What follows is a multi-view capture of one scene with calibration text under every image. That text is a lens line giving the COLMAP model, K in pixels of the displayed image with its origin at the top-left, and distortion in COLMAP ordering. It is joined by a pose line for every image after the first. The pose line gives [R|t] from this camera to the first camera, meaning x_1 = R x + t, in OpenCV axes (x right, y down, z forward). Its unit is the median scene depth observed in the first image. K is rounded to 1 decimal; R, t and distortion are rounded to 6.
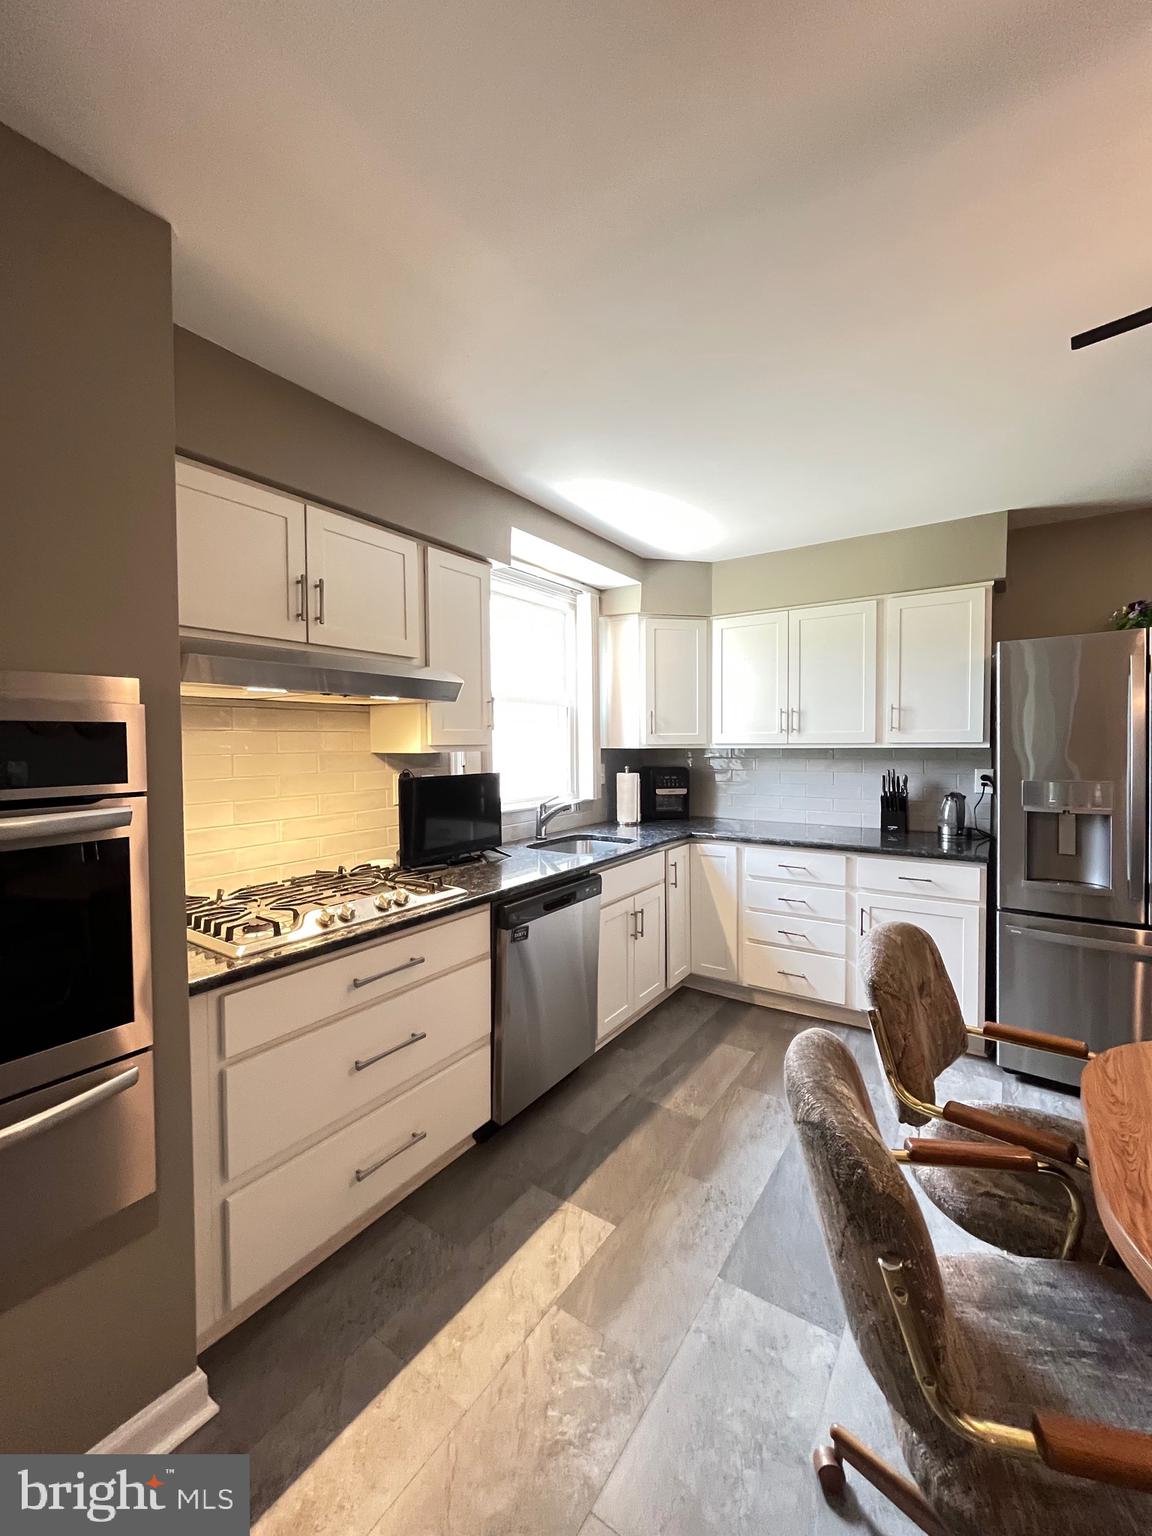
lens RADIAL K [[628.4, 0, 577.5], [0, 628.4, 762.5], [0, 0, 1]] dist [-0.003195, 0.000529]
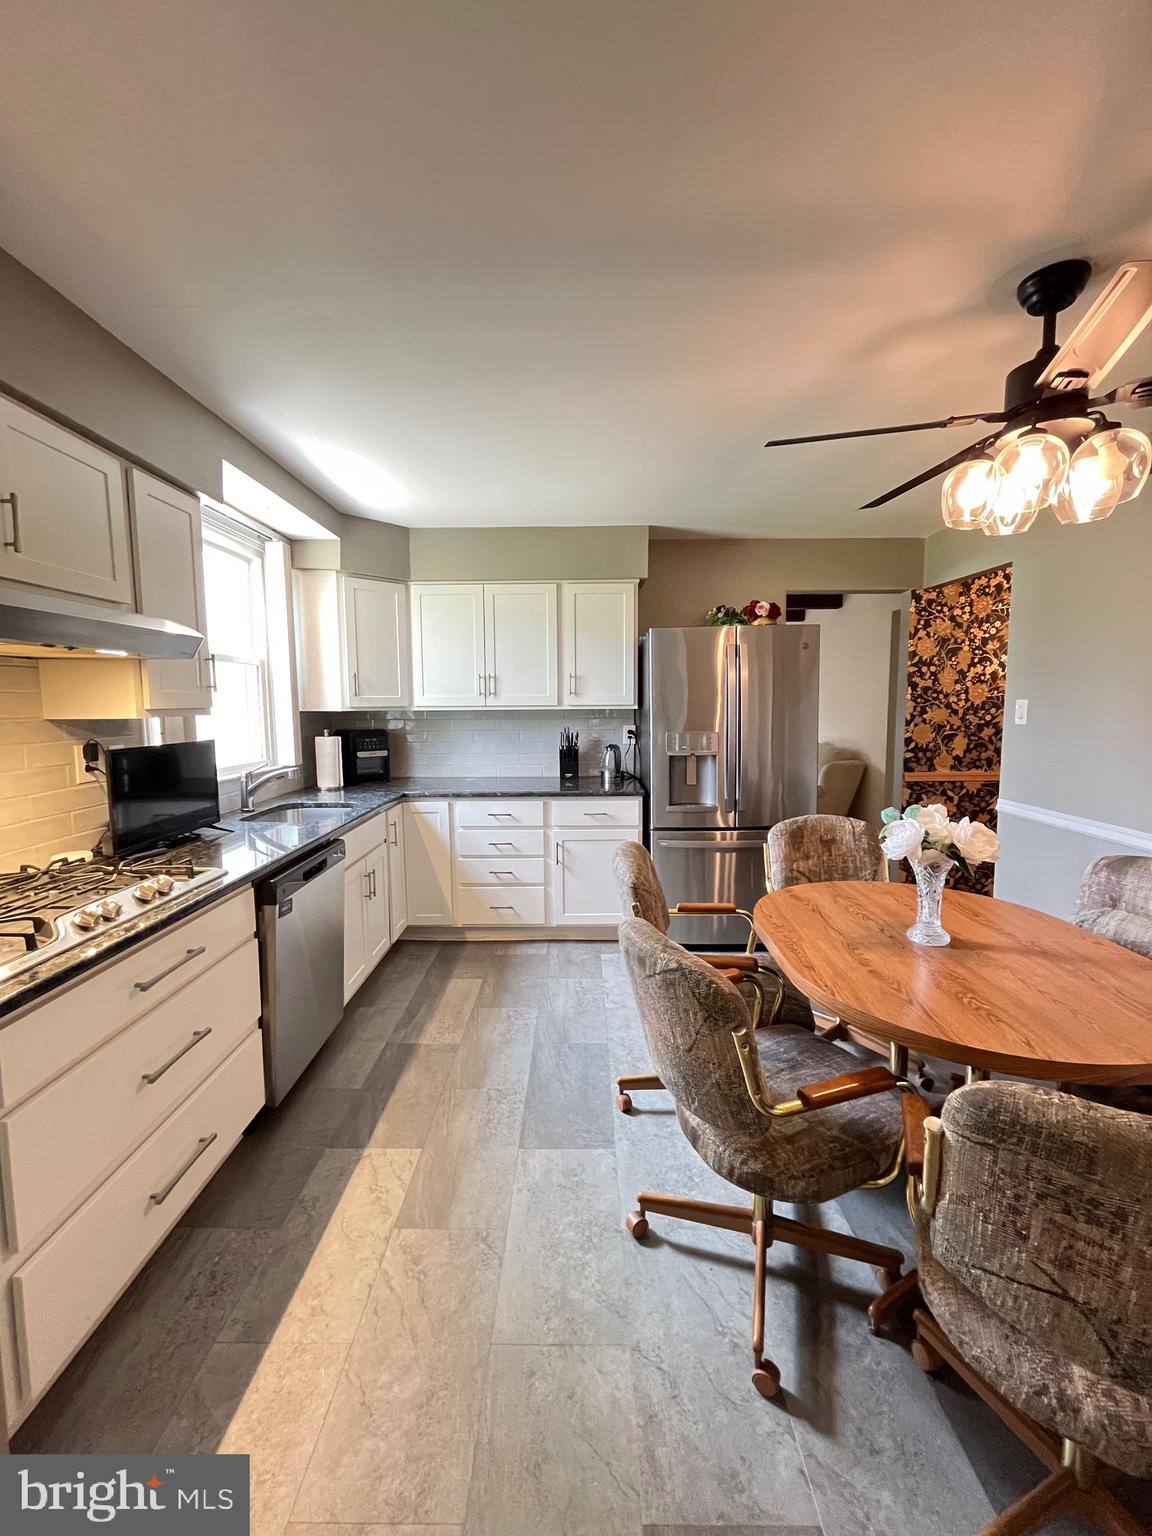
lens RADIAL K [[628.4, 0, 575.4], [0, 628.4, 763.1], [0, 0, 1]] dist [-0.003195, 0.000529]
pose [[0.832042, -0.052822, 0.552192, -0.183571], [0.018582, 0.997551, 0.067426, -0.001412], [-0.554401, -0.045840, 0.830986, -0.019445]]
